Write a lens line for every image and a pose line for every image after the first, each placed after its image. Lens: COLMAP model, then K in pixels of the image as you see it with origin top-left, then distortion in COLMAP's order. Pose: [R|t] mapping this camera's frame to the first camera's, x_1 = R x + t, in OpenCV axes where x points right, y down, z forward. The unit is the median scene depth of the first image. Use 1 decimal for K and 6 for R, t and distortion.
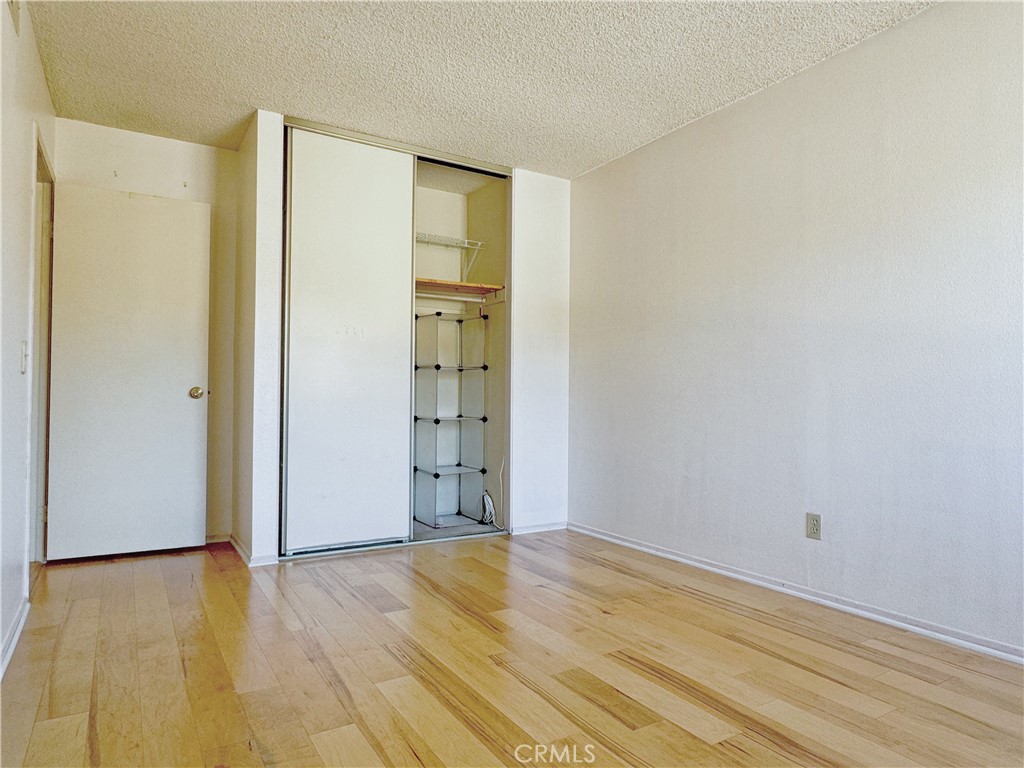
lens RADIAL K [[635.1, 0, 512.0], [0, 635.1, 384.0], [0, 0, 1]] dist [-0.005673, 0.000986]
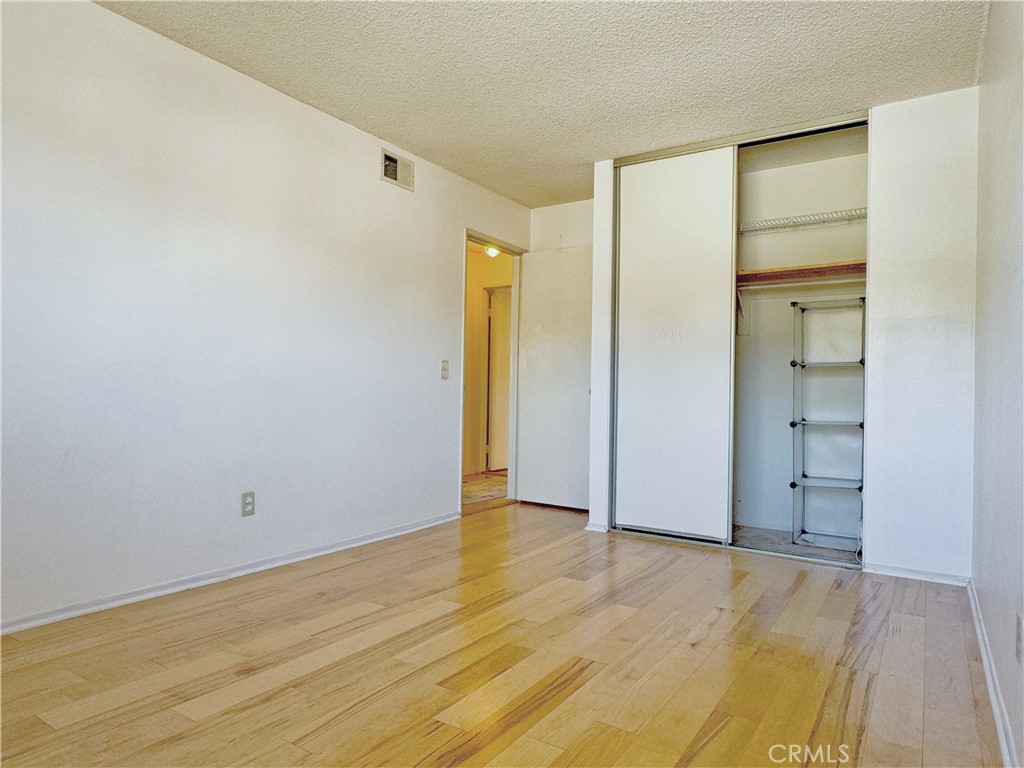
lens RADIAL K [[635.1, 0, 512.0], [0, 635.1, 384.0], [0, 0, 1]] dist [-0.005673, 0.000986]
pose [[0.428844, -0.009938, -0.903324, 0.768068], [0.006286, 0.999948, -0.008016, 0.010067], [0.903357, -0.002240, 0.428884, 0.379841]]
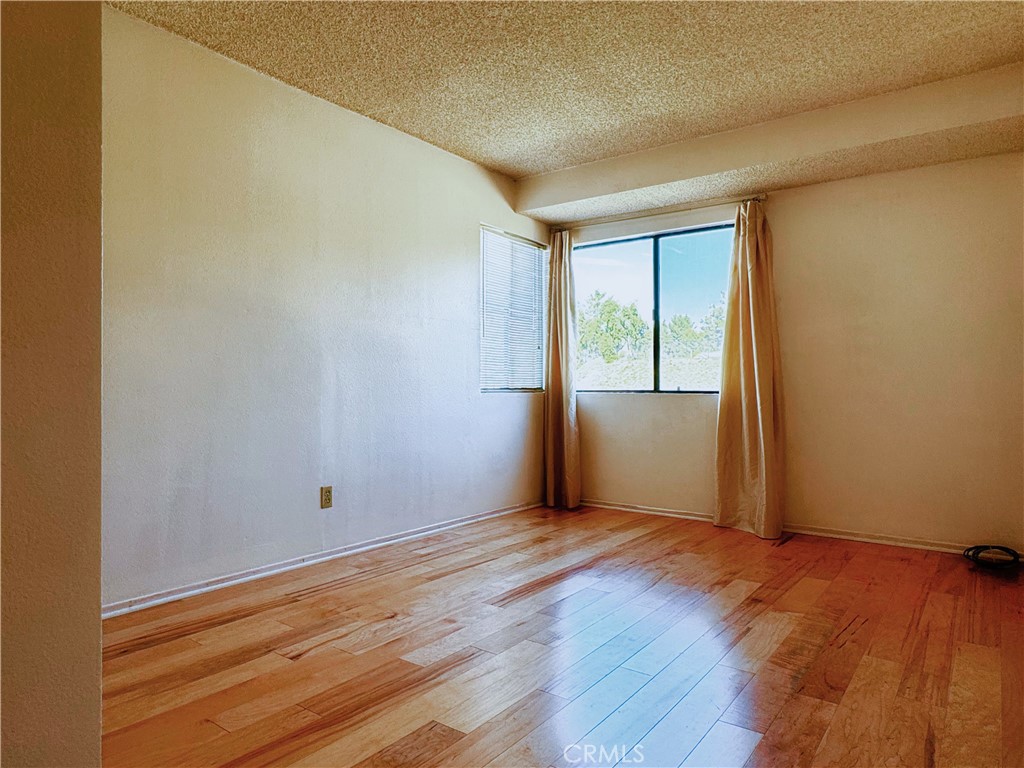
lens RADIAL K [[649.7, 0, 512.0], [0, 649.7, 384.0], [0, 0, 1]] dist [0.002220, 0.000415]
pose [[-0.367721, -0.004286, 0.929926, -0.762540], [-0.023981, 0.999701, -0.004875, 0.011645], [-0.929627, -0.024093, -0.367714, 1.115195]]
